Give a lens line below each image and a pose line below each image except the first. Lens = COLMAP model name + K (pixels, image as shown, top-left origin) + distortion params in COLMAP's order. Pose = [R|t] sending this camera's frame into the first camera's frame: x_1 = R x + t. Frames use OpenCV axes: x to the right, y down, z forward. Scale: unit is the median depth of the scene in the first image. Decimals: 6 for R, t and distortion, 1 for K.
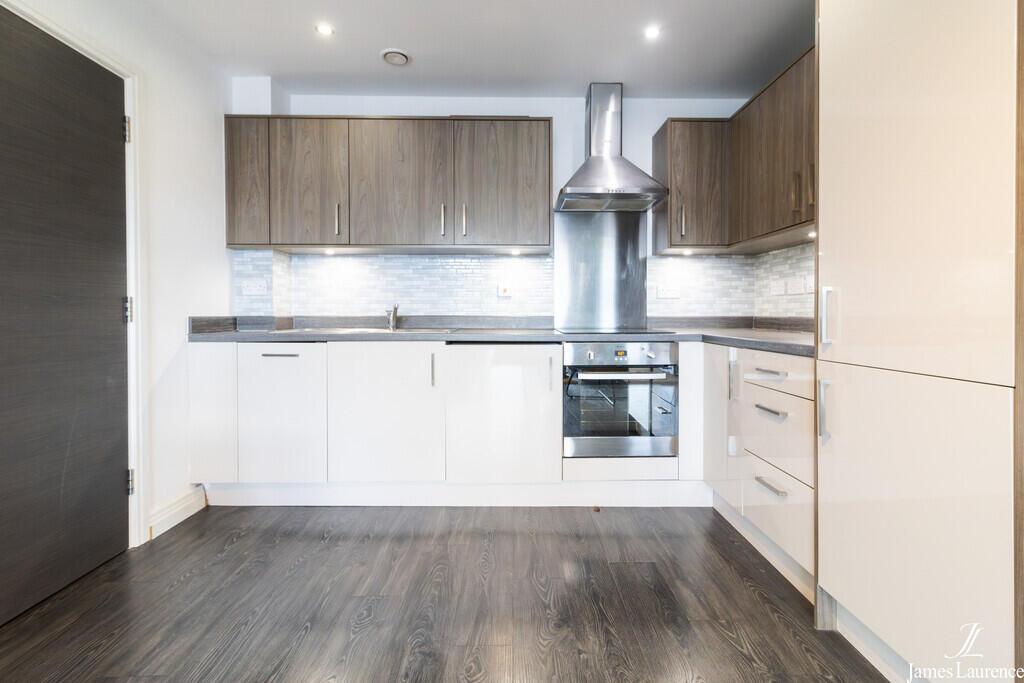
lens RADIAL K [[468.7, 0, 526.8], [0, 468.7, 314.2], [0, 0, 1]] dist [0.004494, 0.000917]
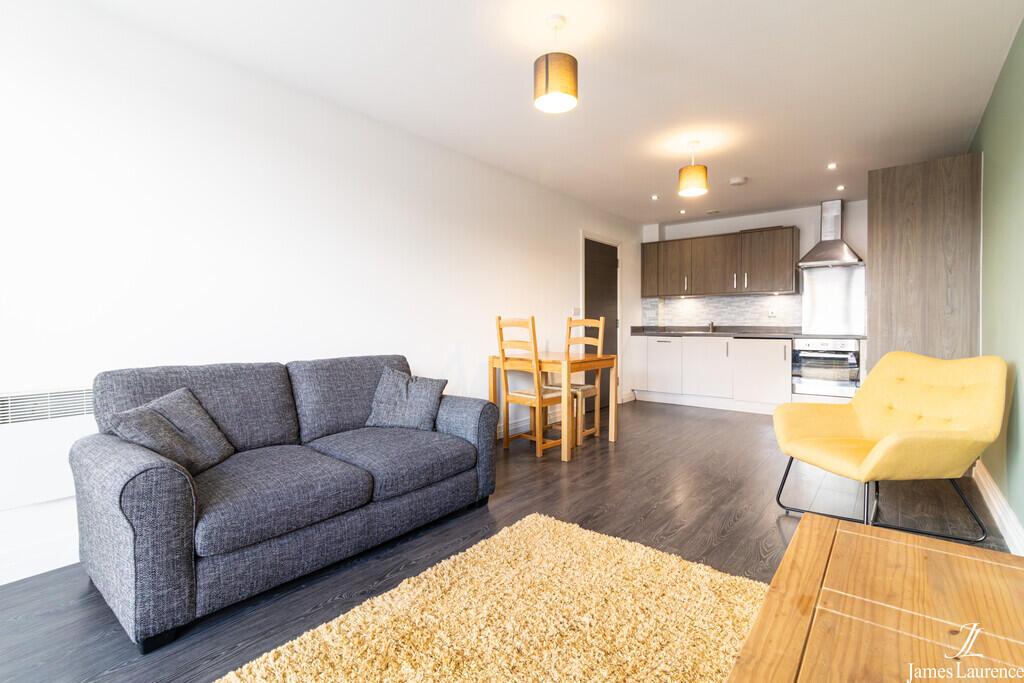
lens RADIAL K [[468.7, 0, 516.1], [0, 468.7, 335.4], [0, 0, 1]] dist [0.004494, 0.000917]
pose [[0.752665, 0.011482, -0.658303, 0.472232], [-0.000964, 0.999866, 0.016338, 0.013070], [0.658403, -0.011662, 0.752576, -1.250704]]
